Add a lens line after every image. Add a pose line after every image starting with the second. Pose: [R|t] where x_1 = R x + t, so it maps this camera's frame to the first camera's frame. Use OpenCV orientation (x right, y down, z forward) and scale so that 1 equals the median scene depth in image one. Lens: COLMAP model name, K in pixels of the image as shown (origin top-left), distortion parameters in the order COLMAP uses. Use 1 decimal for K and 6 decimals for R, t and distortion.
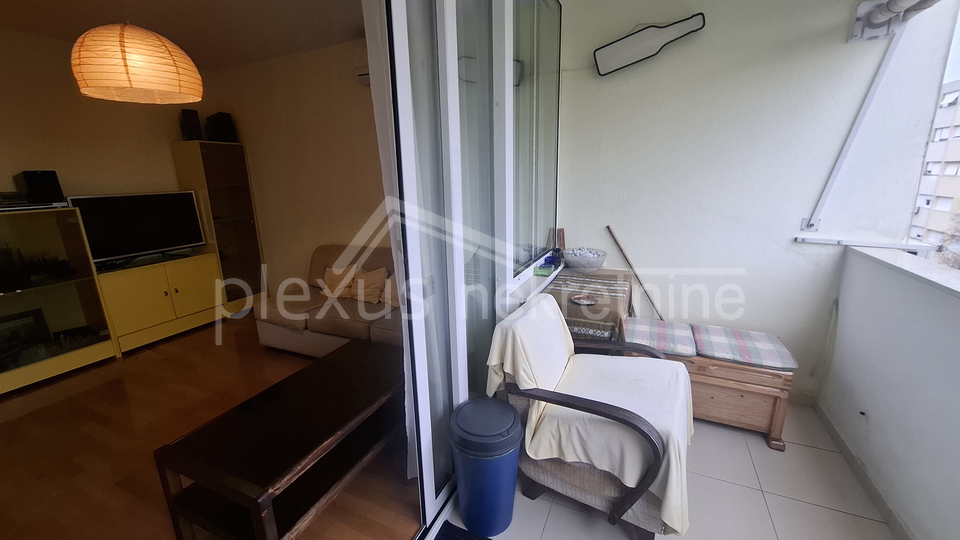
lens RADIAL K [[376.6, 0, 480.9], [0, 376.6, 269.7], [0, 0, 1]] dist [-0.007478, 0.000000]
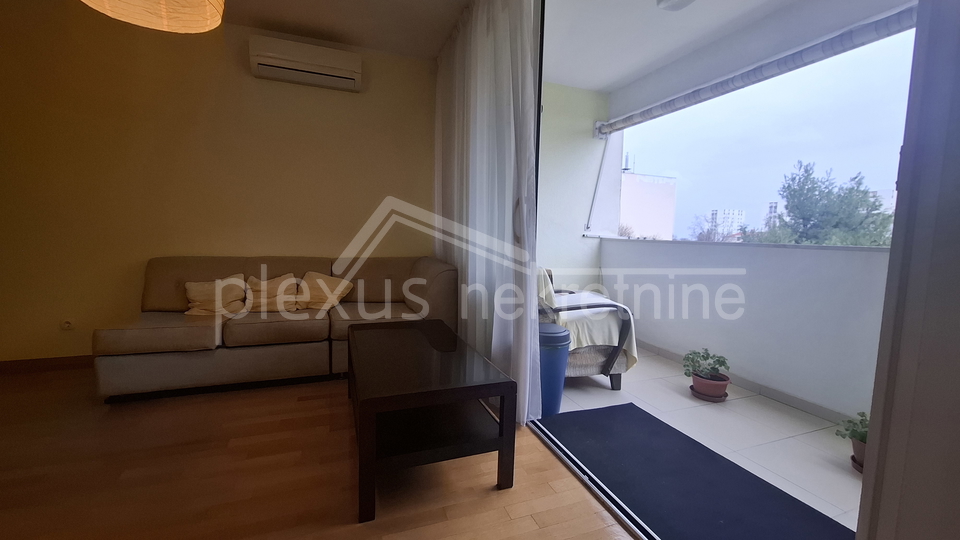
lens RADIAL K [[376.6, 0, 477.5], [0, 376.6, 273.1], [0, 0, 1]] dist [-0.007478, 0.000000]
pose [[0.693105, -0.019513, 0.720573, -0.991377], [0.154750, 0.980354, -0.122303, 0.284854], [-0.704030, 0.196278, 0.682508, 0.172706]]
